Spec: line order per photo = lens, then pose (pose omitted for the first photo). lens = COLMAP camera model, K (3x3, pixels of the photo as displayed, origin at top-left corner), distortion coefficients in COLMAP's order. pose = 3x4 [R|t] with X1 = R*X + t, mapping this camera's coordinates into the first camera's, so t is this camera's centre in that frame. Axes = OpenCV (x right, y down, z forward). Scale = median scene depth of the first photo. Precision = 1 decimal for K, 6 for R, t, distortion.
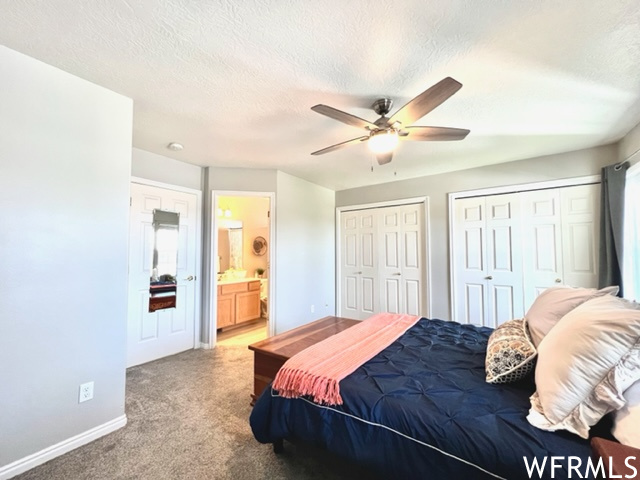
lens RADIAL K [[256.4, 0, 318.7], [0, 256.4, 242.5], [0, 0, 1]] dist [0.000206, -0.000071]
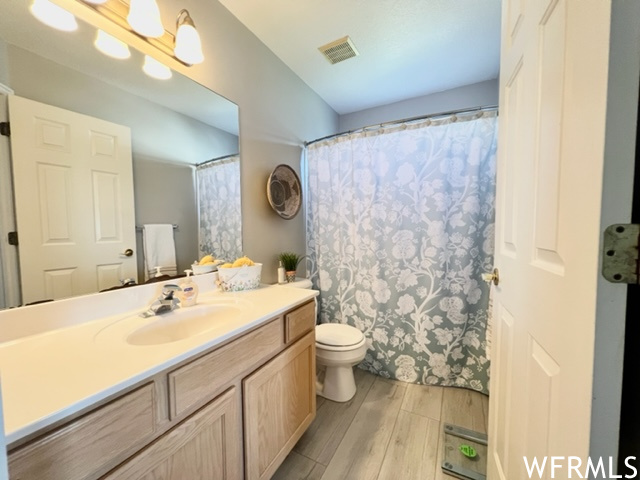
lens RADIAL K [[256.4, 0, 318.7], [0, 256.4, 242.5], [0, 0, 1]] dist [0.000206, -0.000071]
pose [[0.992952, -0.019538, 0.116894, -0.224652], [0.007896, 0.995032, 0.099240, 0.048840], [-0.118252, -0.097617, 0.988174, 0.625671]]
